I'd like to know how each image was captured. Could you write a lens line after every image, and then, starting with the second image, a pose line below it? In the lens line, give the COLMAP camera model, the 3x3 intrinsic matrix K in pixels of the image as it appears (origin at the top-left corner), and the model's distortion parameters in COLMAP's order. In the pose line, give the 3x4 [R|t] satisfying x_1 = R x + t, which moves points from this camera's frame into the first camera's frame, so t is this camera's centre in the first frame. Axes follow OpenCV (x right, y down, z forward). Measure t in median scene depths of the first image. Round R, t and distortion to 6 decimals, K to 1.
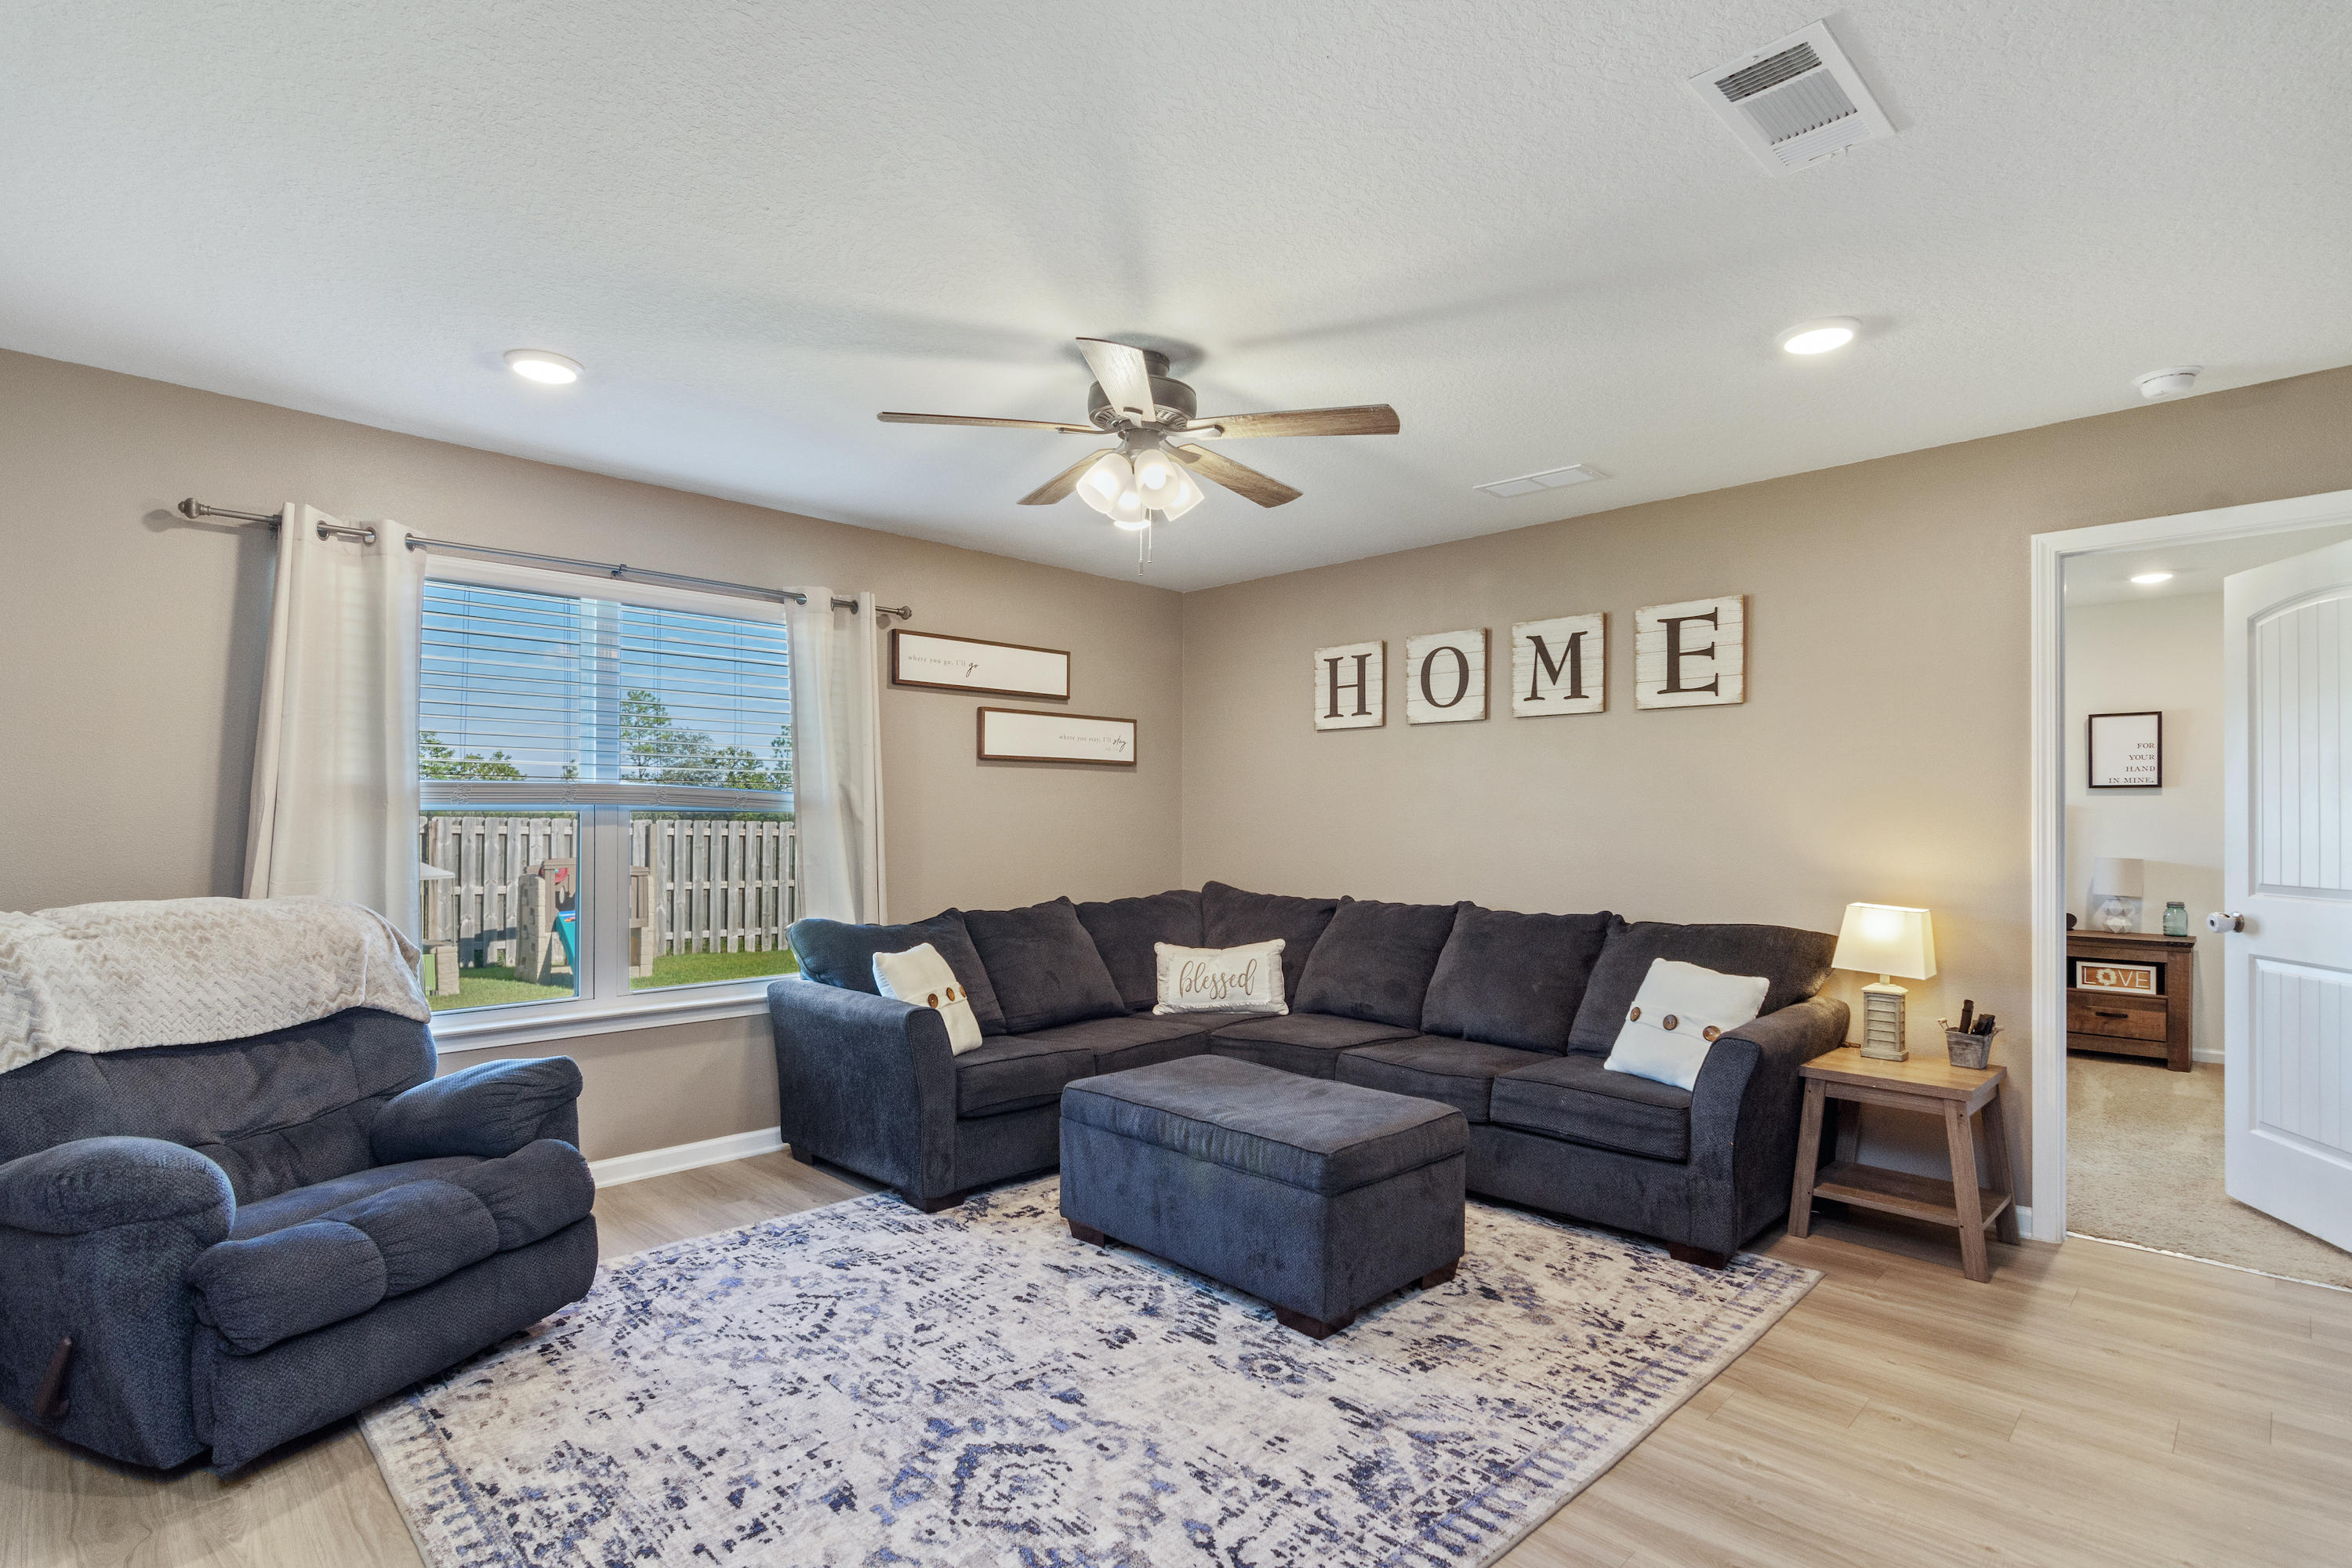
lens RADIAL K [[1146.2, 0, 1176.0], [0, 1146.2, 808.1], [0, 0, 1]] dist [-0.001616, 0.001655]
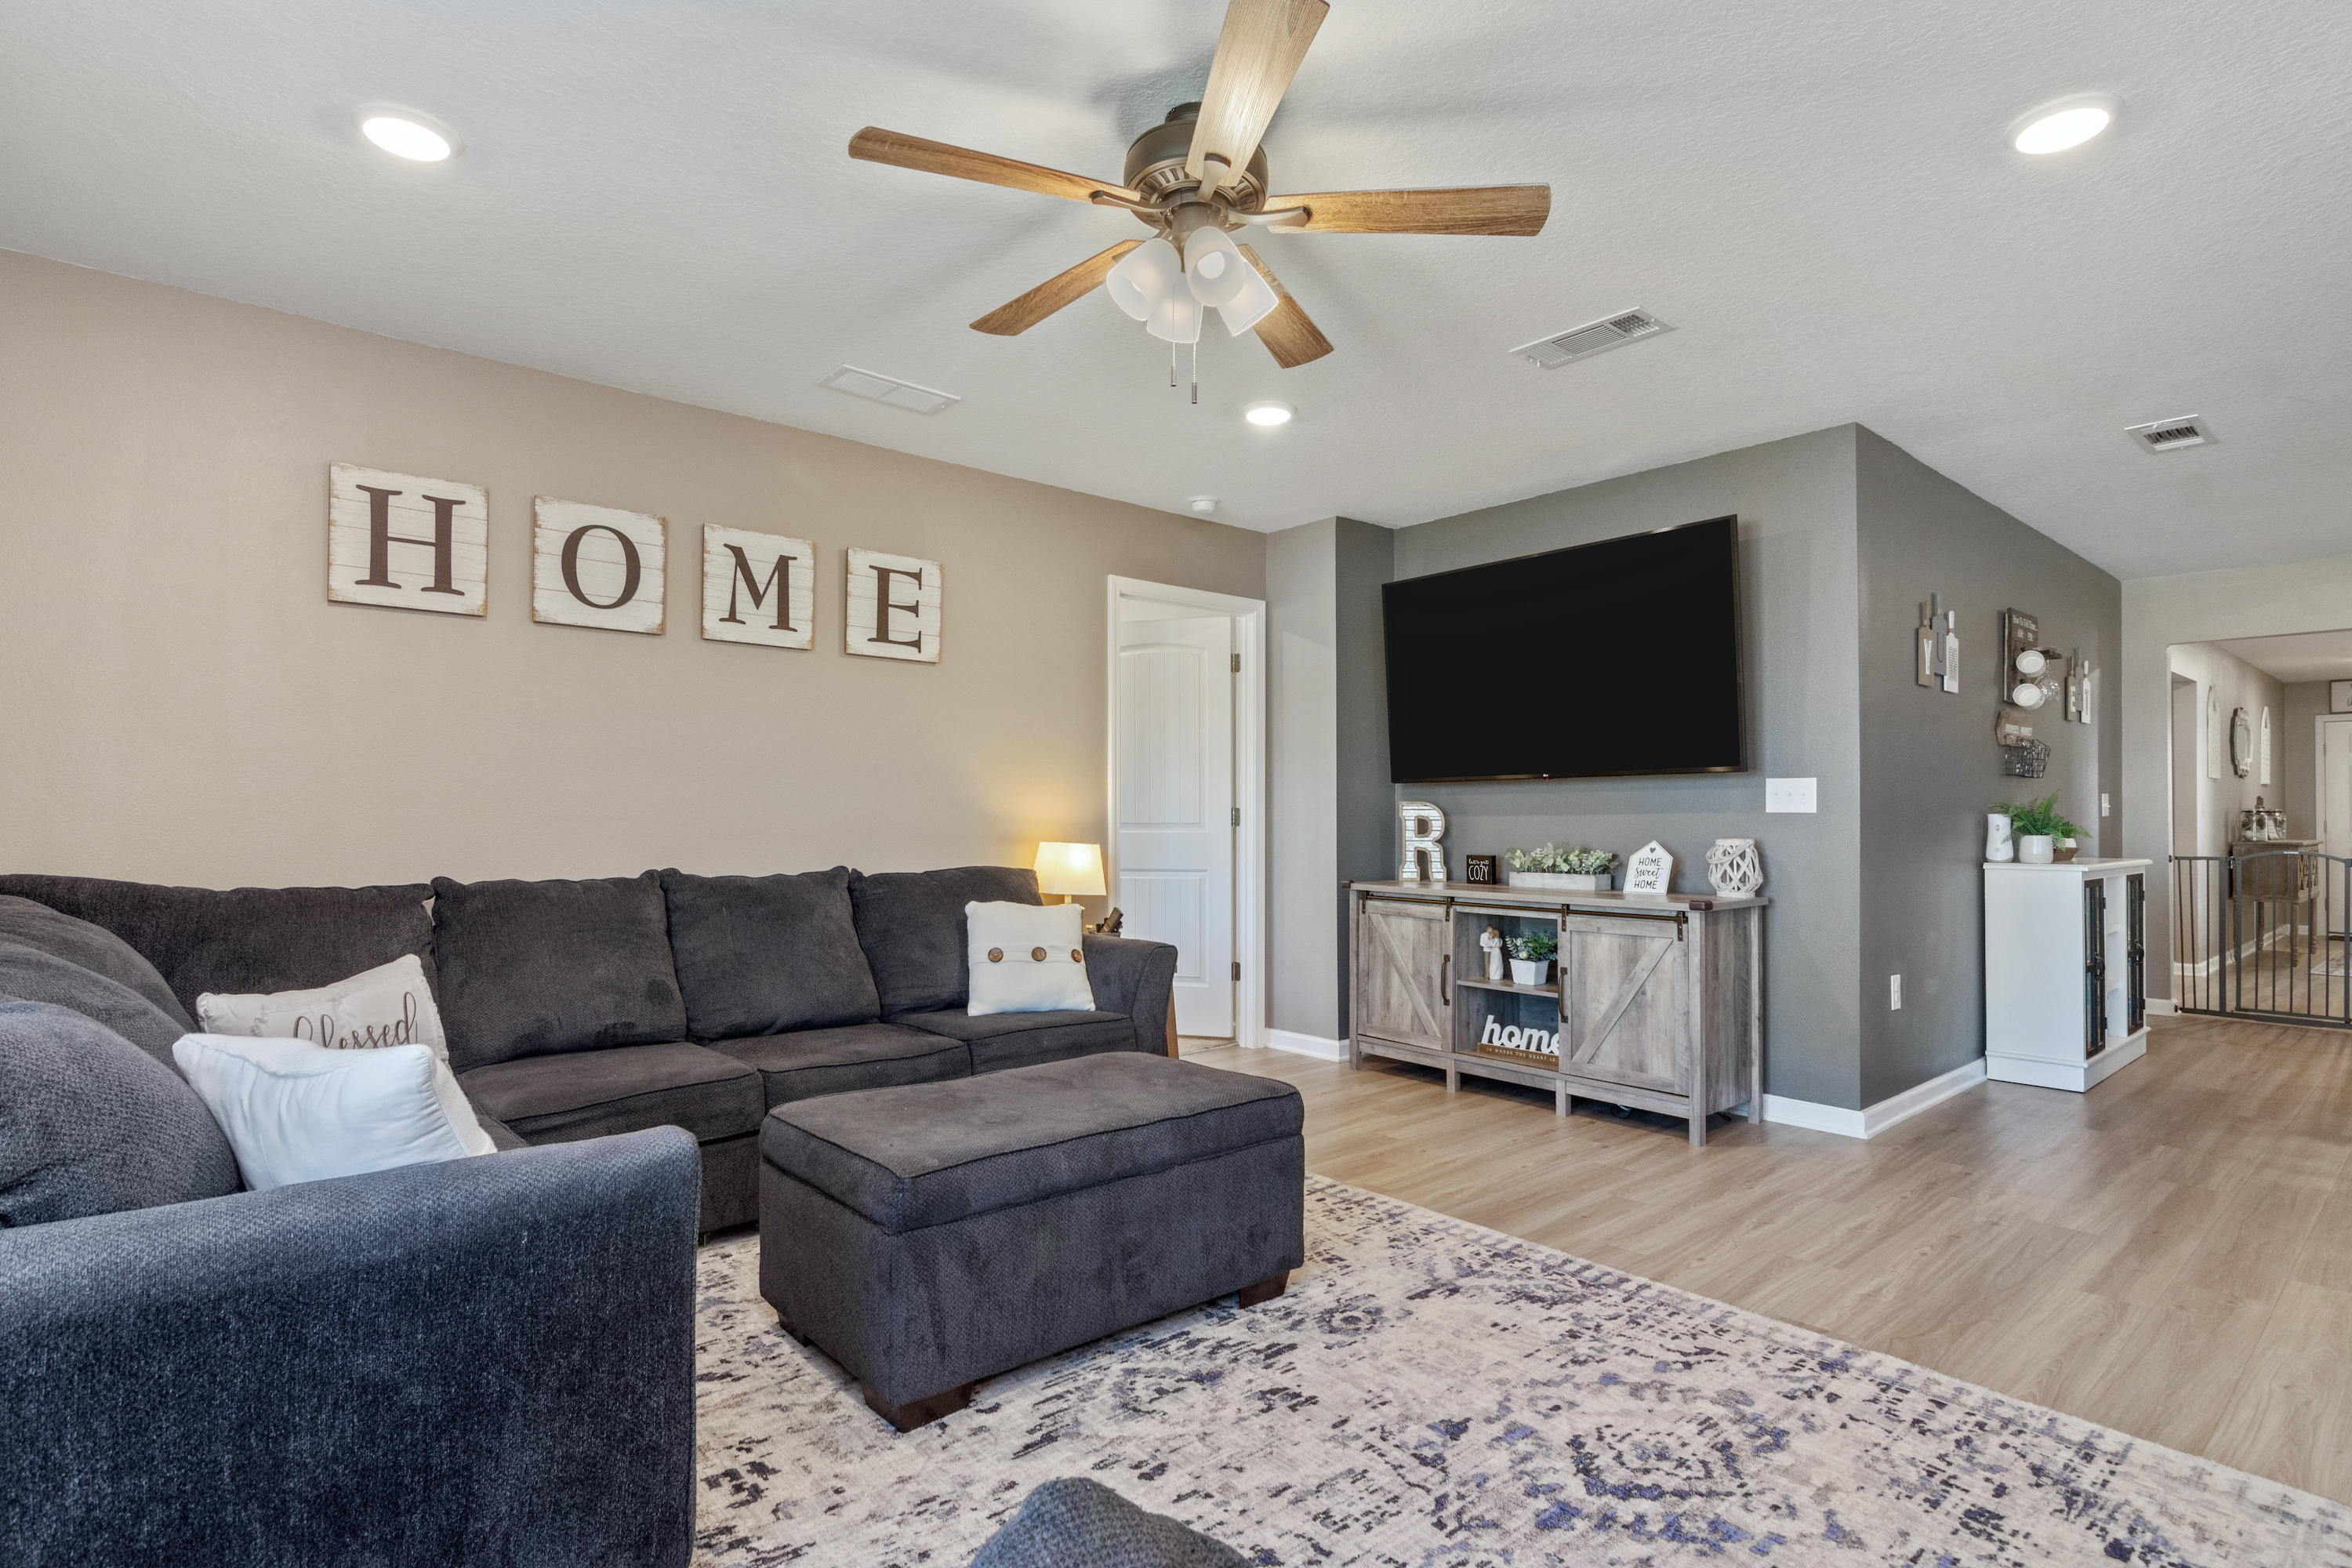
lens RADIAL K [[1170.0, 0, 1176.1], [0, 1170.0, 790.6], [0, 0, 1]] dist [-0.004472, -0.000488]
pose [[0.071988, 0.023409, 0.997131, -0.770753], [-0.009974, 0.999691, -0.022749, 0.067166], [-0.997356, -0.008307, 0.072199, 0.929600]]
